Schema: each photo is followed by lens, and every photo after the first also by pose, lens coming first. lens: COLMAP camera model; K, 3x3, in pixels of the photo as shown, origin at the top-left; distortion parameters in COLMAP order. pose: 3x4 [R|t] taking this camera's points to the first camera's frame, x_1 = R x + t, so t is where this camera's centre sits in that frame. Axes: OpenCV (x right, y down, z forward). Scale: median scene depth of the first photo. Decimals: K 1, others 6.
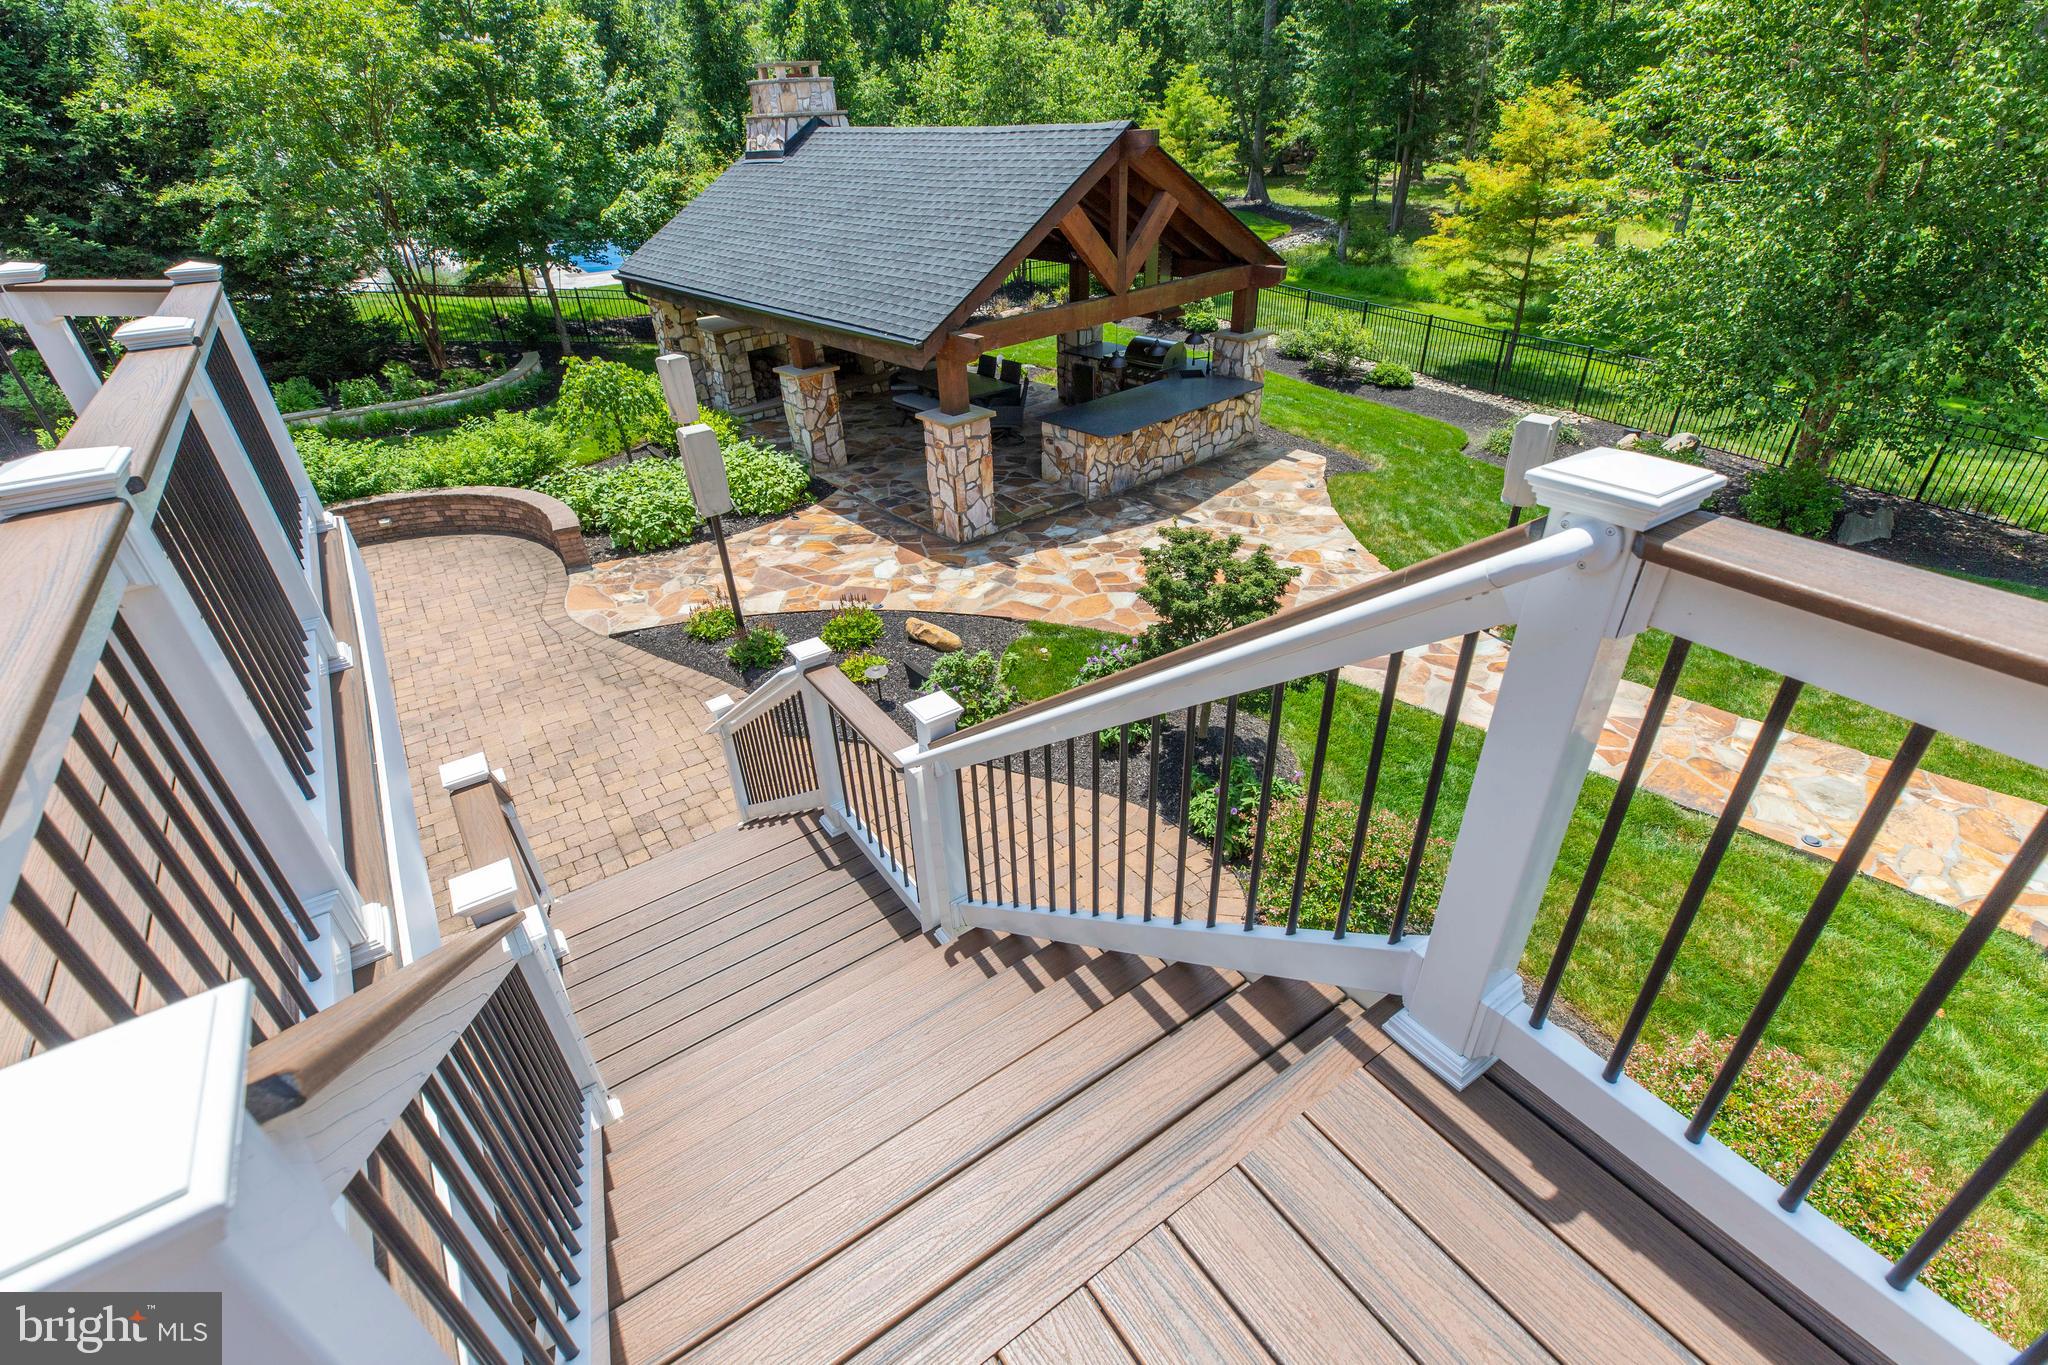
lens RADIAL K [[931.1, 0, 1021.0], [0, 931.1, 685.1], [0, 0, 1]] dist [0.002540, 0.000475]
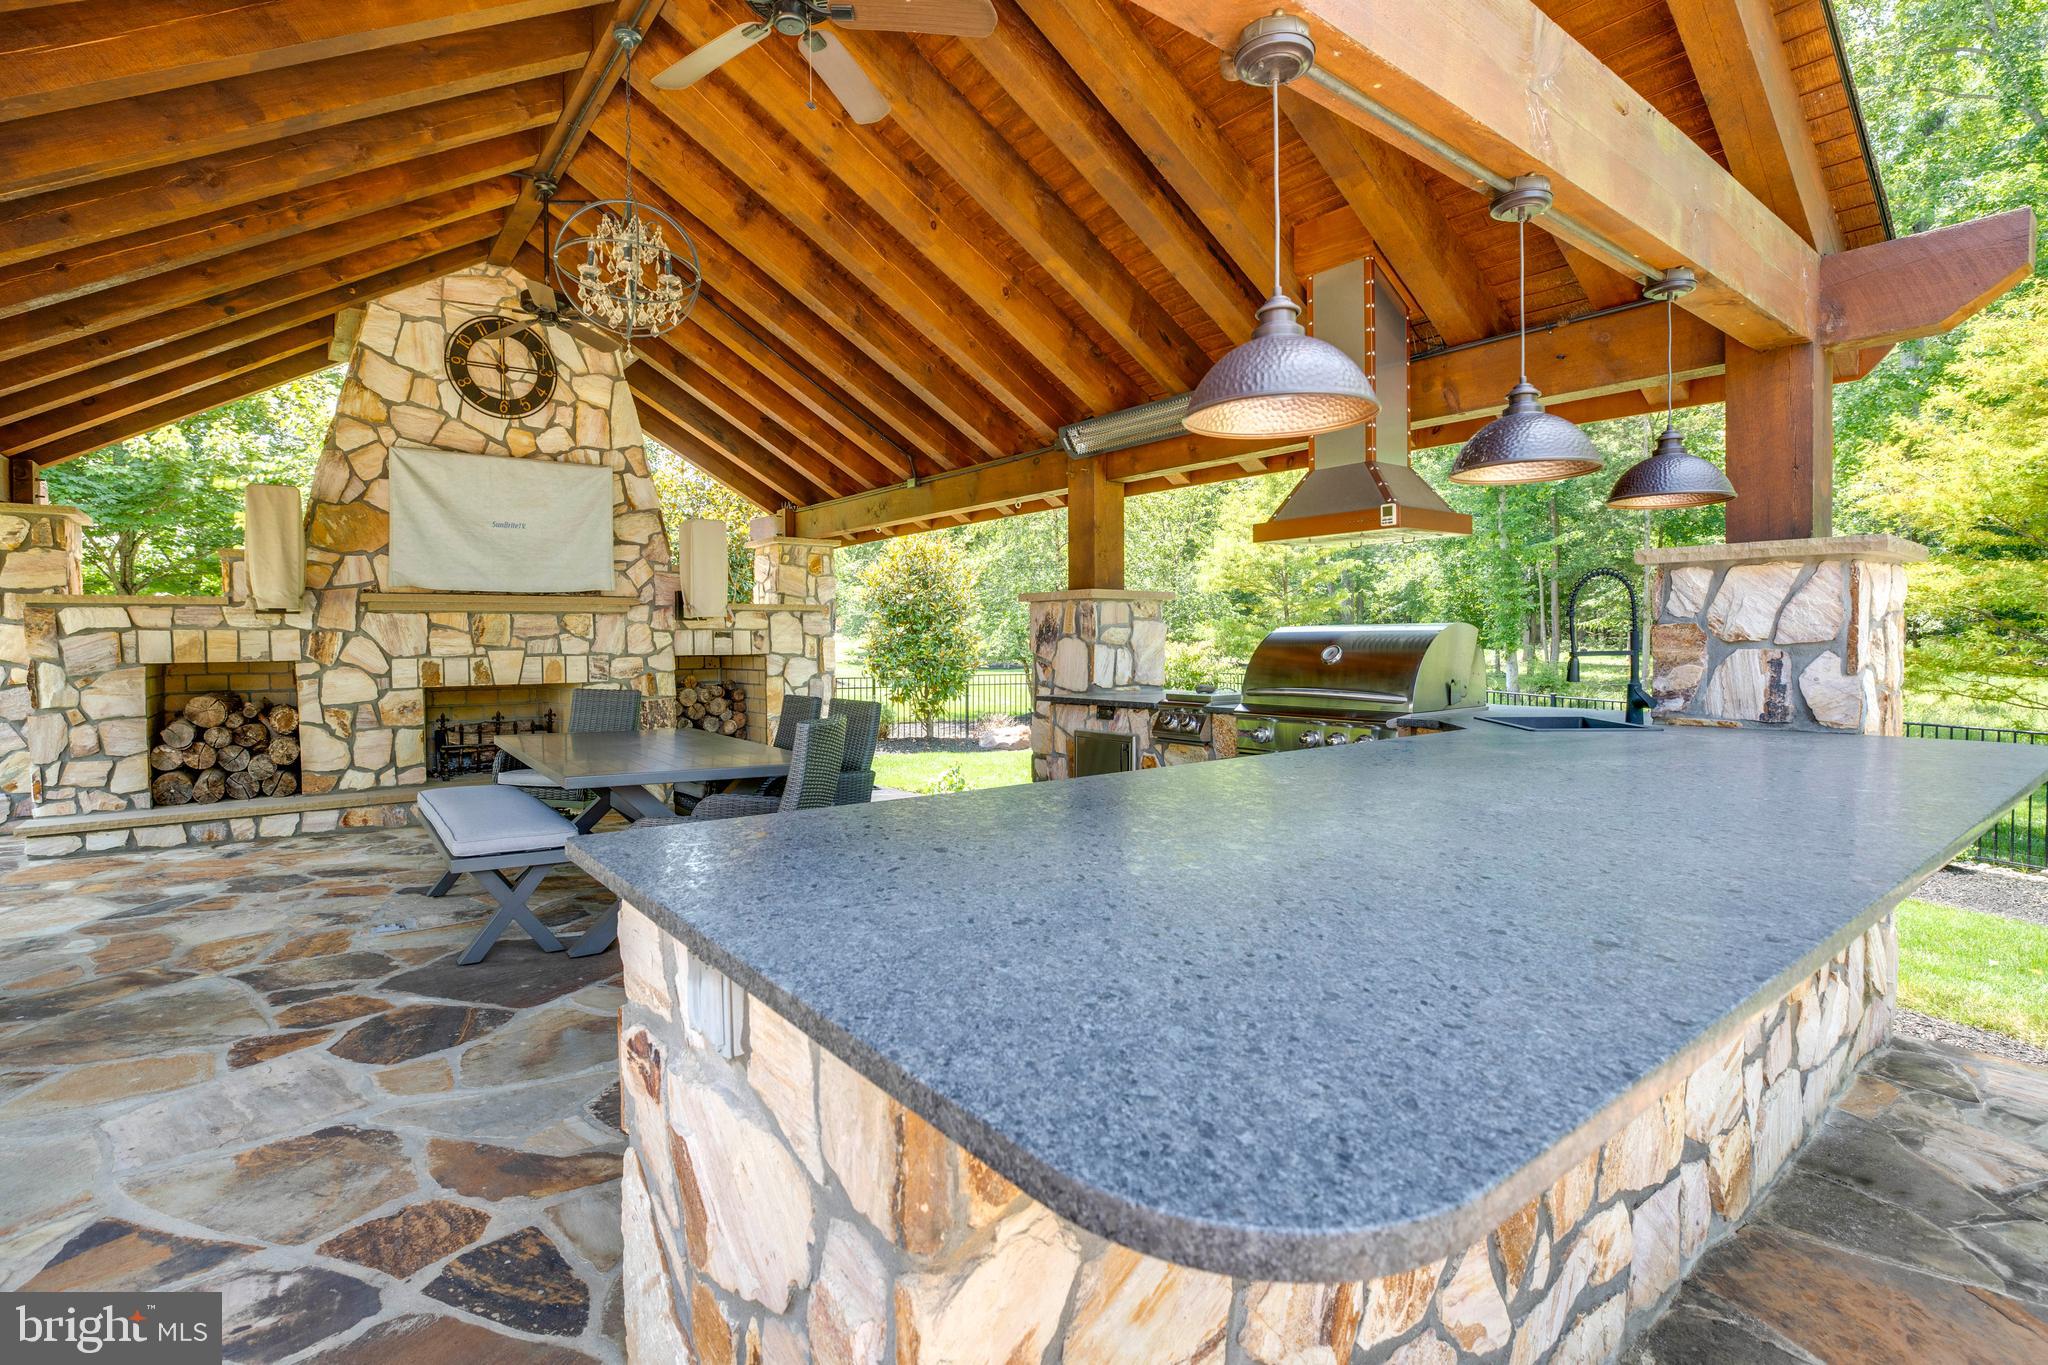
lens RADIAL K [[977.6, 0, 1026.6], [0, 977.6, 665.6], [0, 0, 1]] dist [-0.053756, 0.016321]
pose [[0.997384, 0.033776, -0.063914, 0.067182], [-0.061593, 0.859894, -0.506743, -0.217426], [0.037843, 0.509353, 0.859725, 0.778538]]
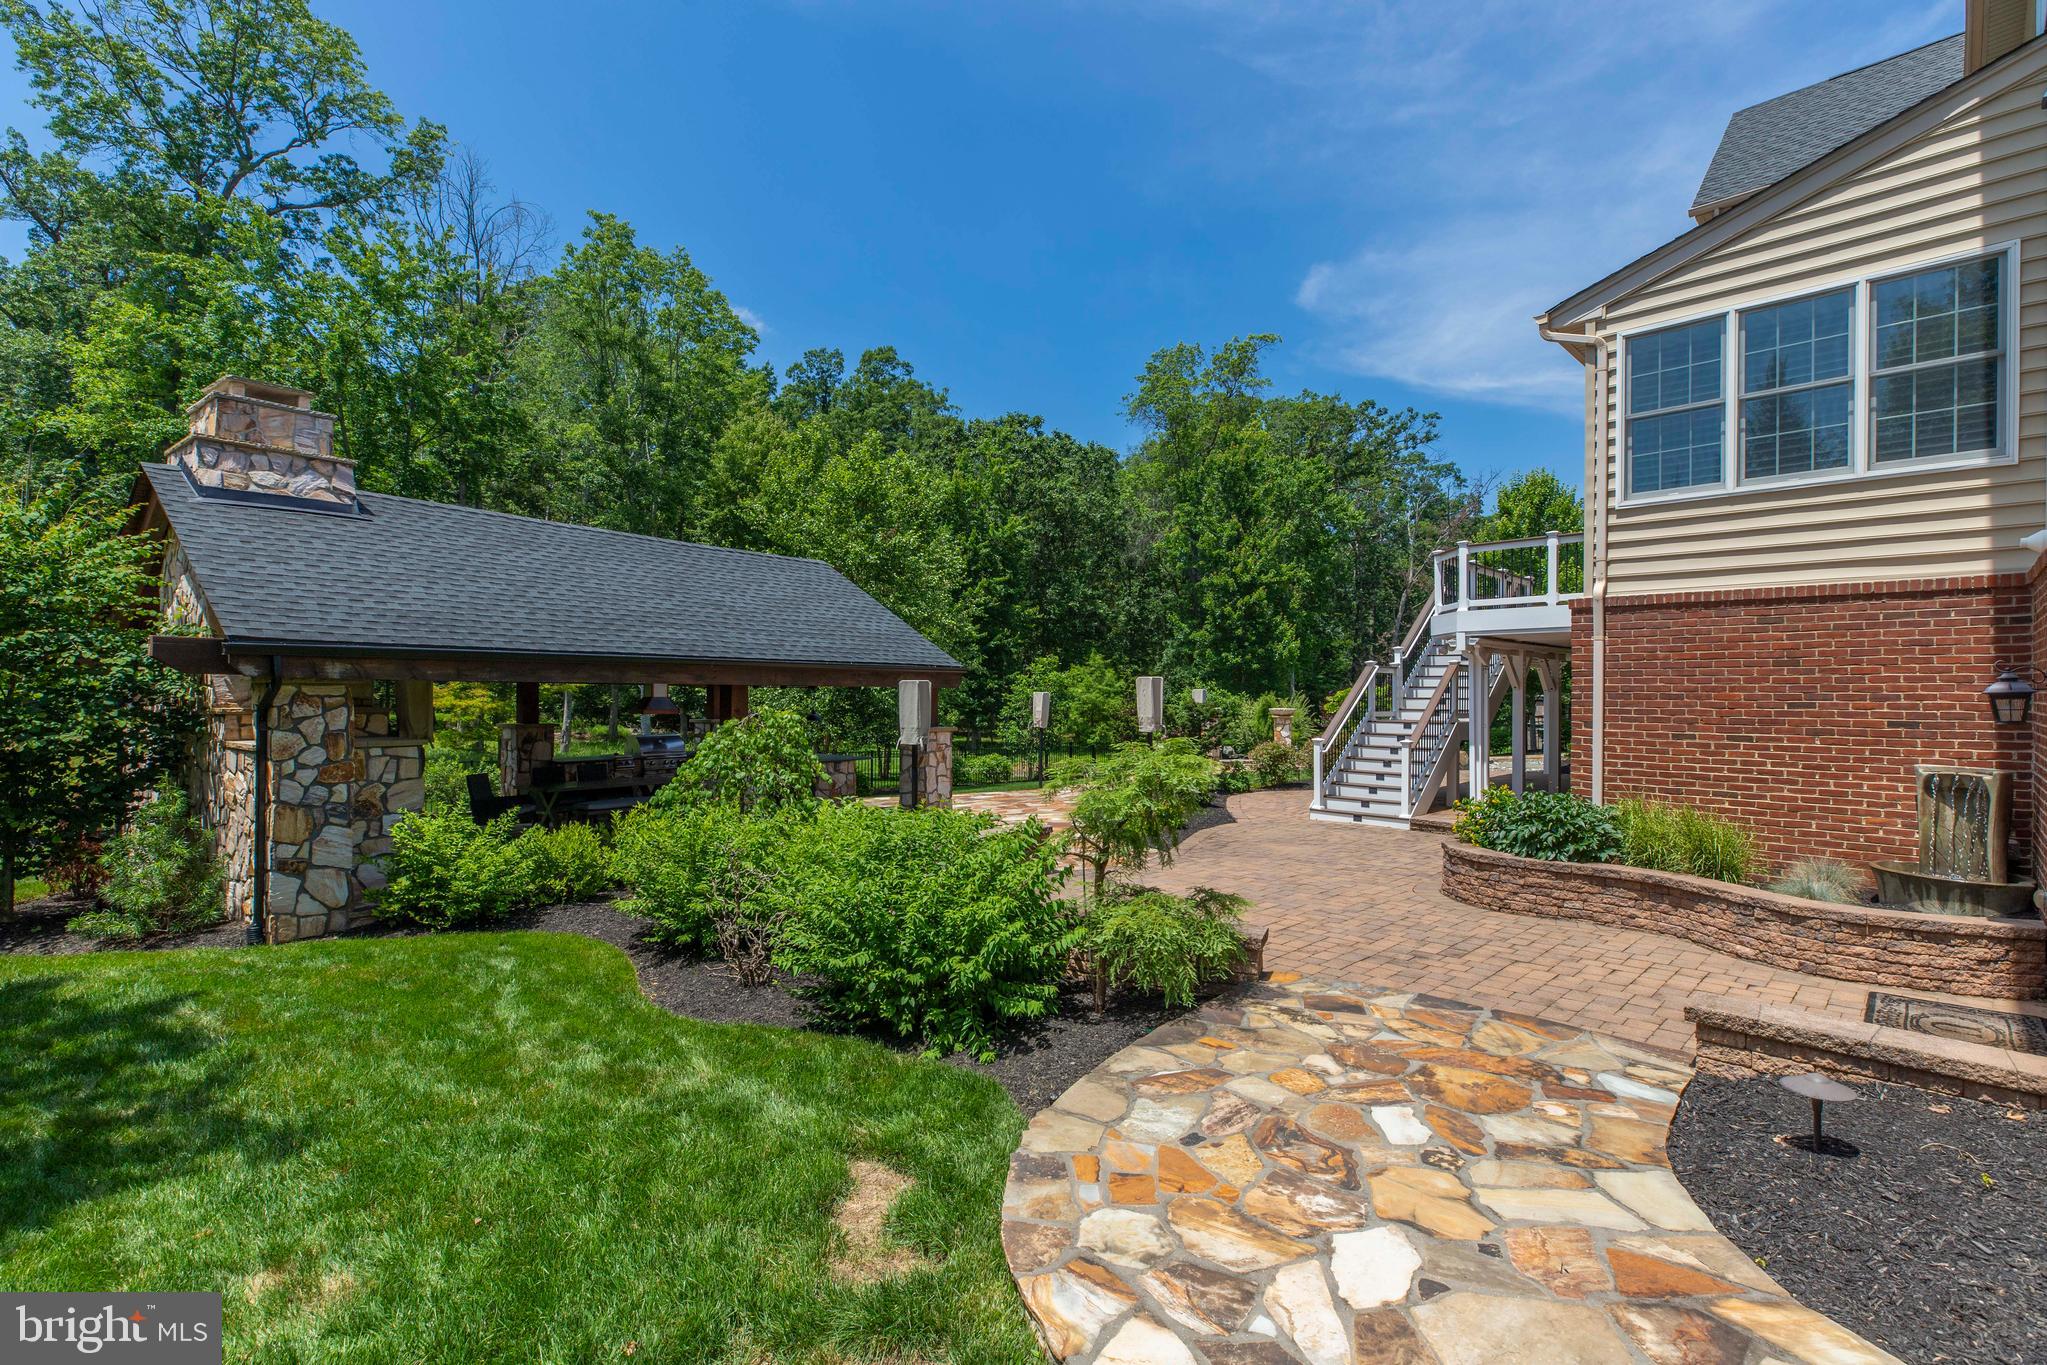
lens RADIAL K [[930.3, 0, 1020.4], [0, 930.3, 695.9], [0, 0, 1]] dist [0.004336, 0.000391]
pose [[-0.187320, 0.038198, 0.981556, -1.046326], [0.523833, 0.849188, 0.066922, -0.263280], [-0.830969, 0.526707, -0.179080, 0.832835]]
